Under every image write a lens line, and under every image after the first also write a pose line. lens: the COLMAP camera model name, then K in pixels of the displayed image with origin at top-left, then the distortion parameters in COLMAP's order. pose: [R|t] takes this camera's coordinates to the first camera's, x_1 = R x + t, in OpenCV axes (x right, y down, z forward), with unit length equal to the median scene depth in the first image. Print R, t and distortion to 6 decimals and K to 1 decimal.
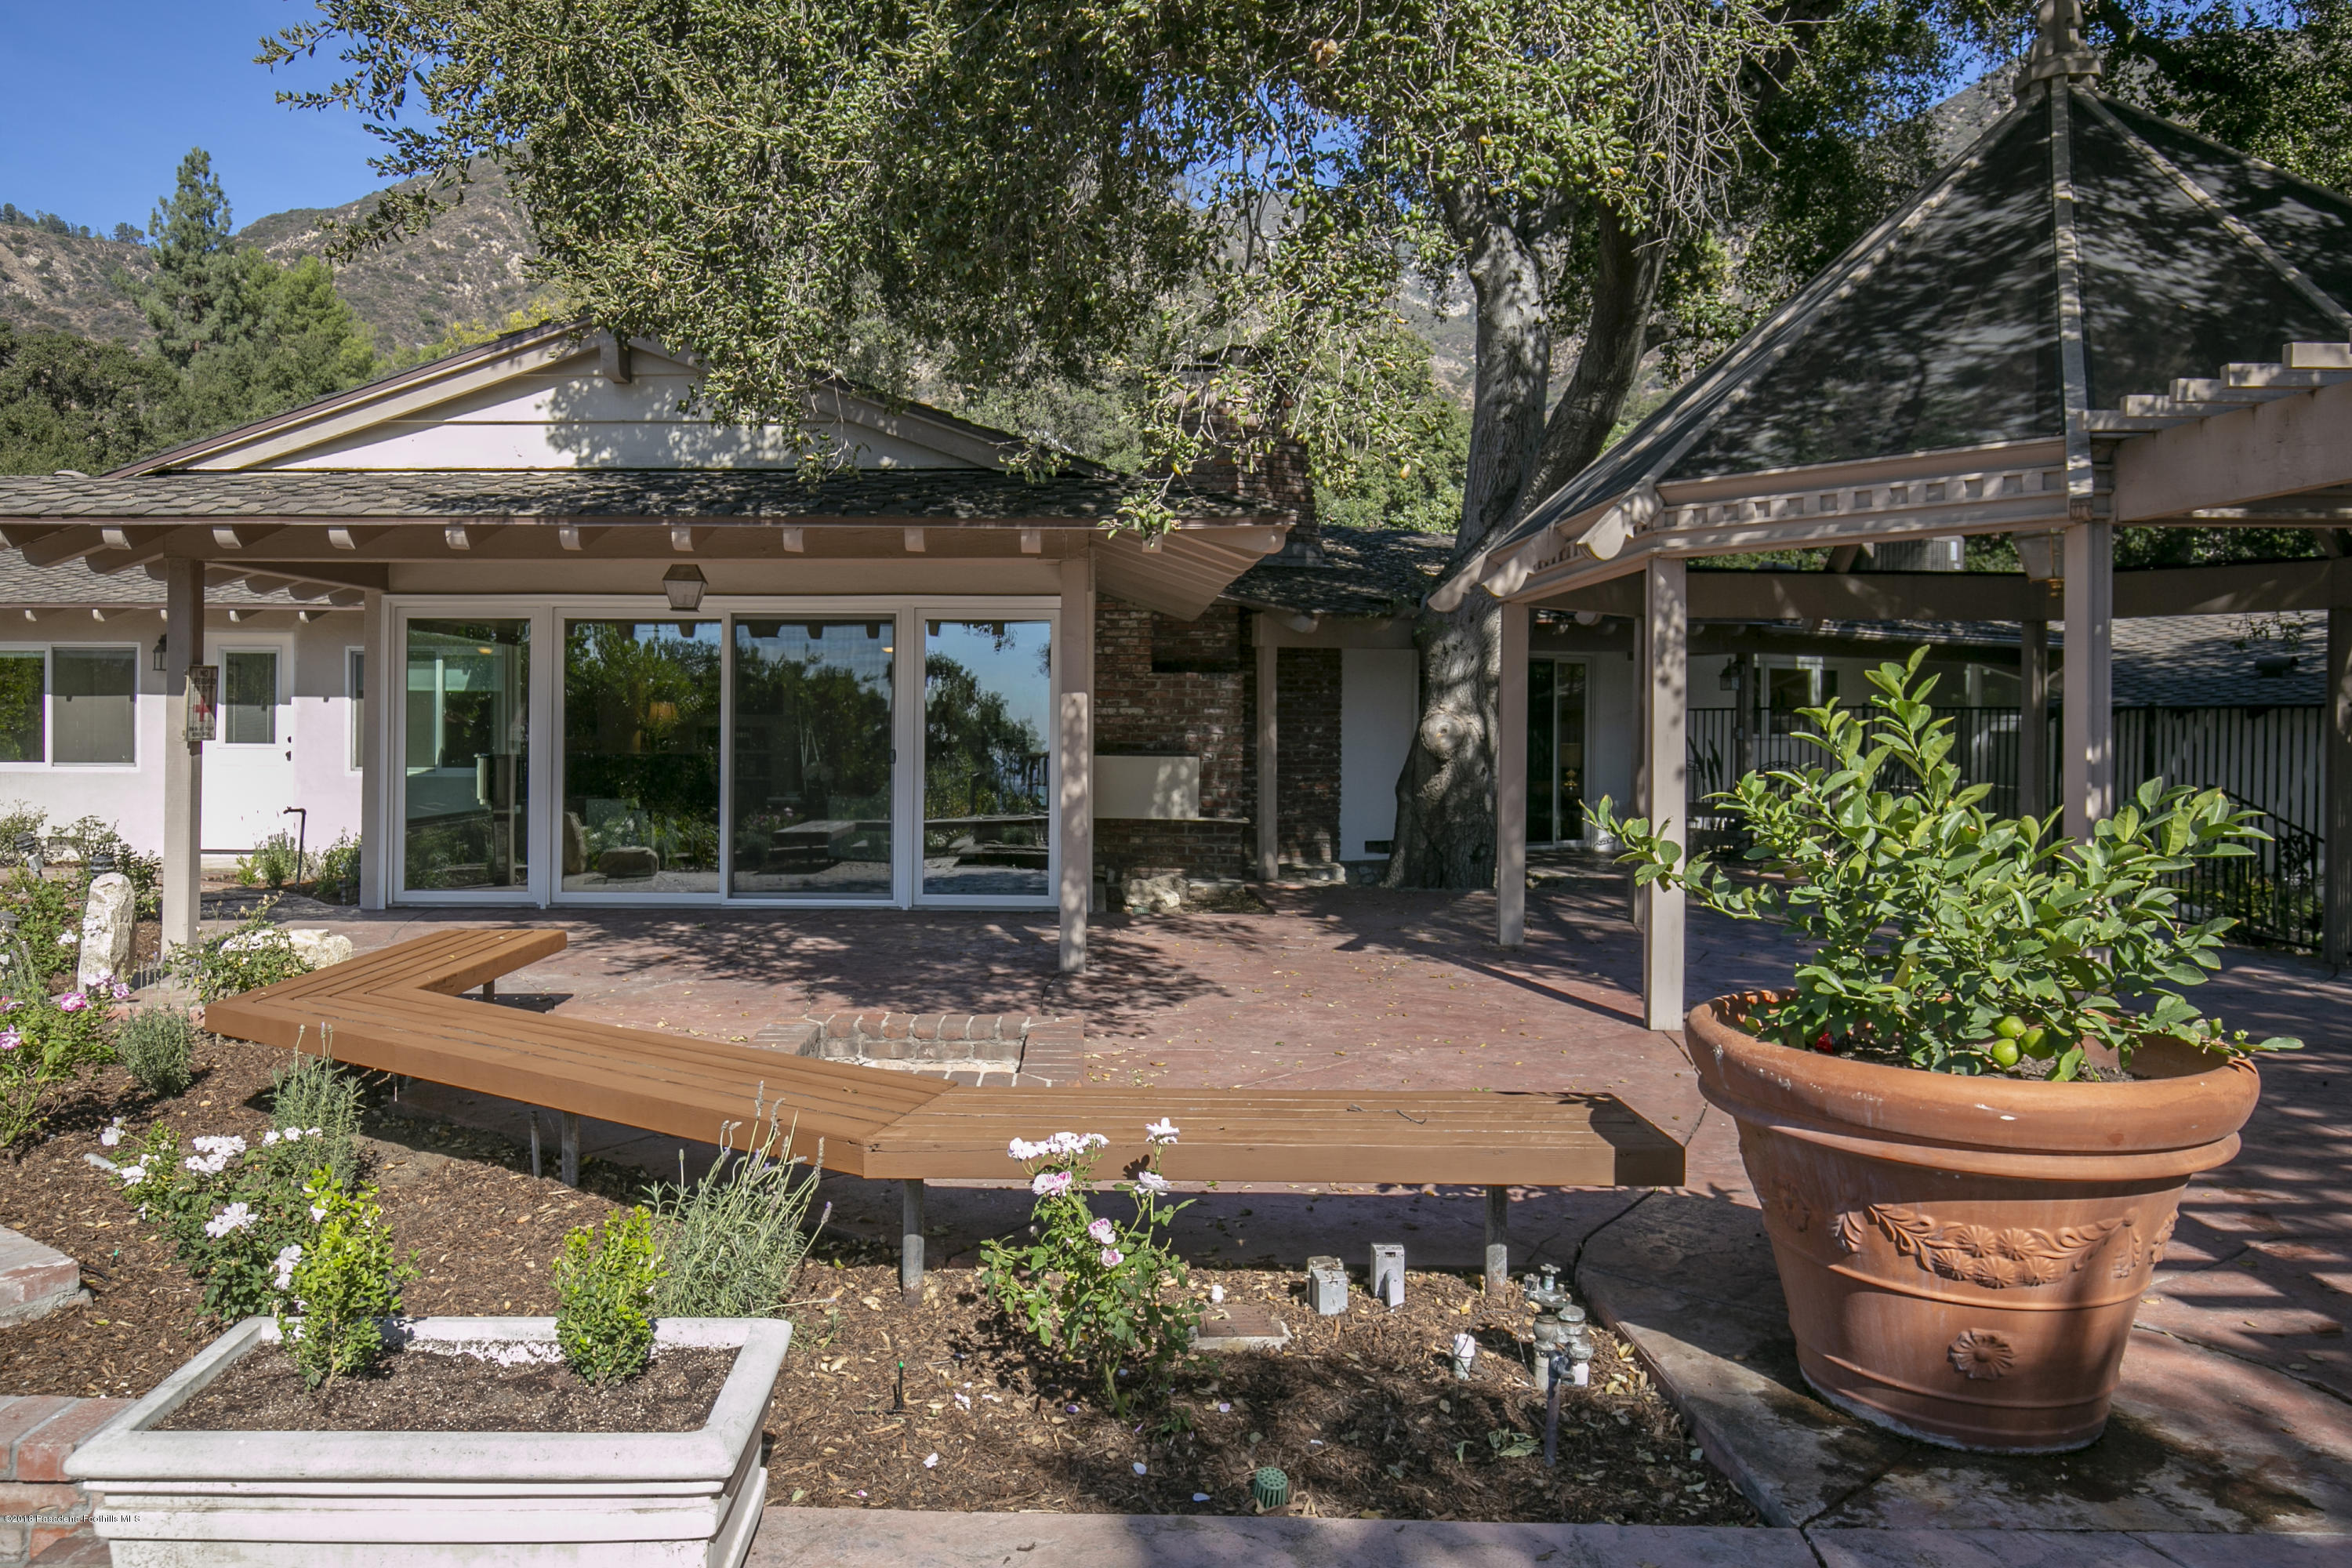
lens RADIAL K [[1562.0, 0, 1176.0], [0, 1562.0, 784.0], [0, 0, 1]] dist [-0.013550, -0.000233]
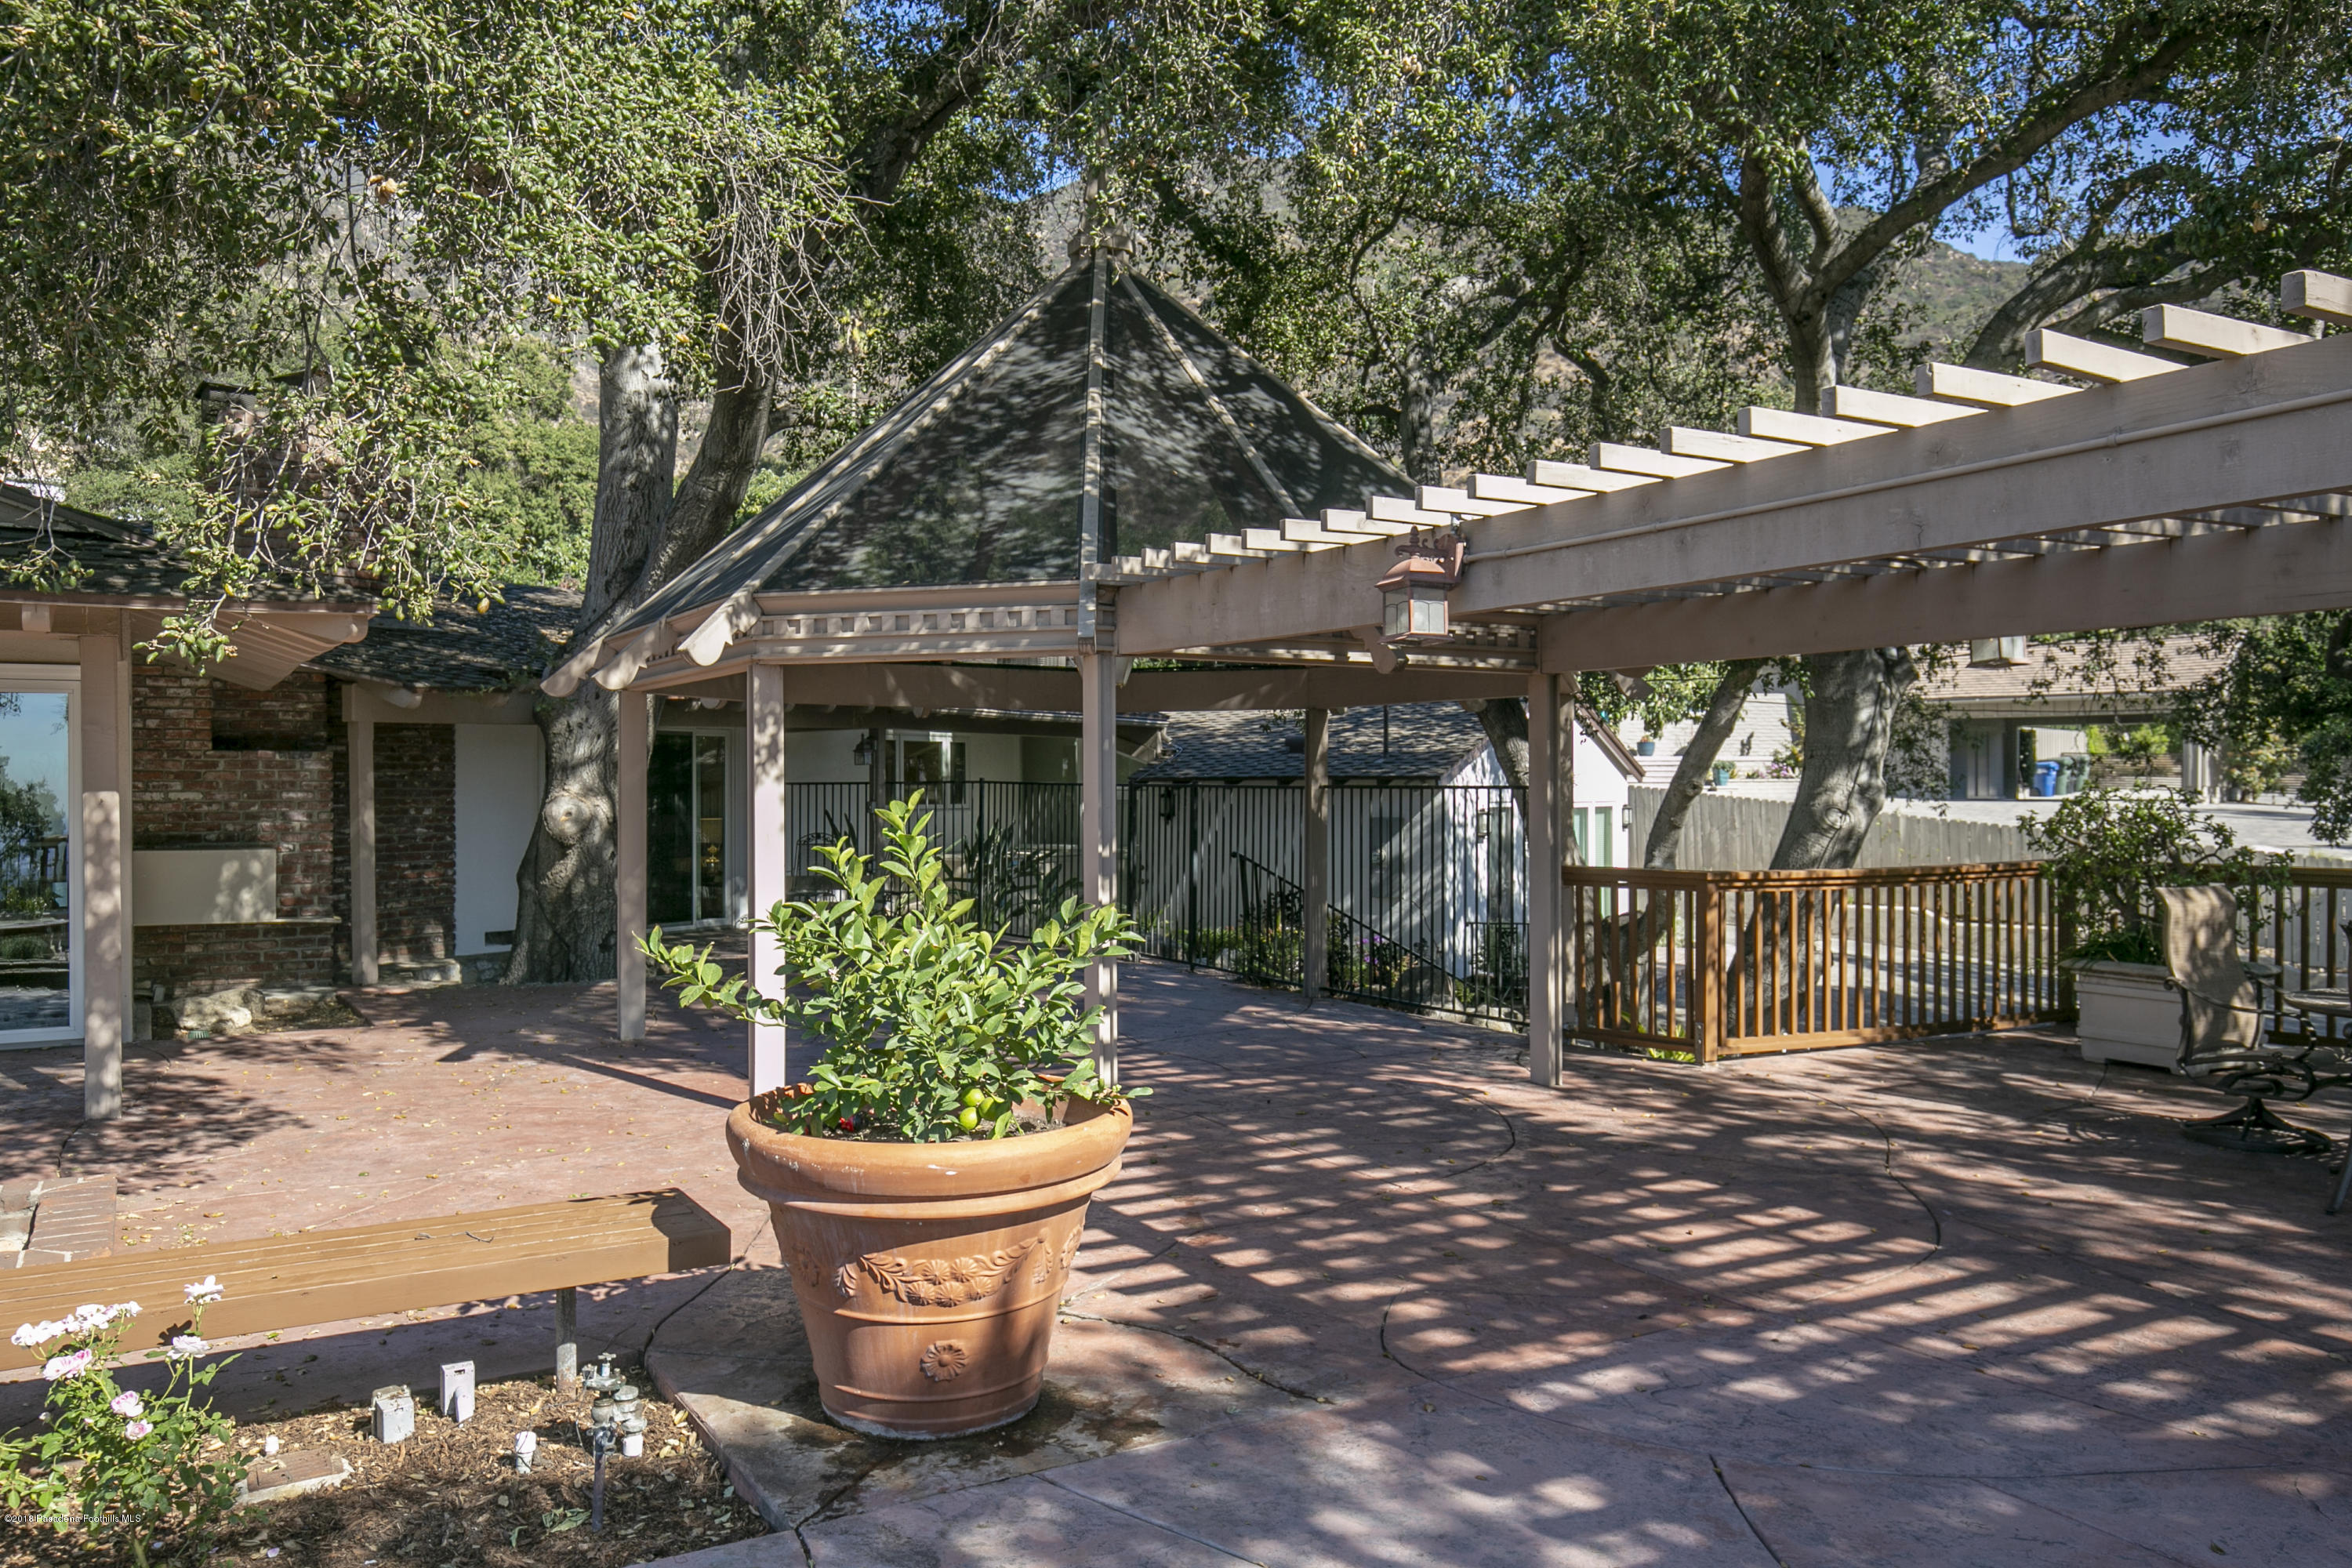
lens RADIAL K [[1651.8, 0, 1176.0], [0, 1651.8, 784.0], [0, 0, 1]] dist [0.004509, 0.015376]
pose [[0.874253, -0.017327, 0.485161, 0.023173], [0.034170, 0.999081, -0.025891, -0.048125], [-0.484267, 0.039213, 0.874041, -0.219593]]
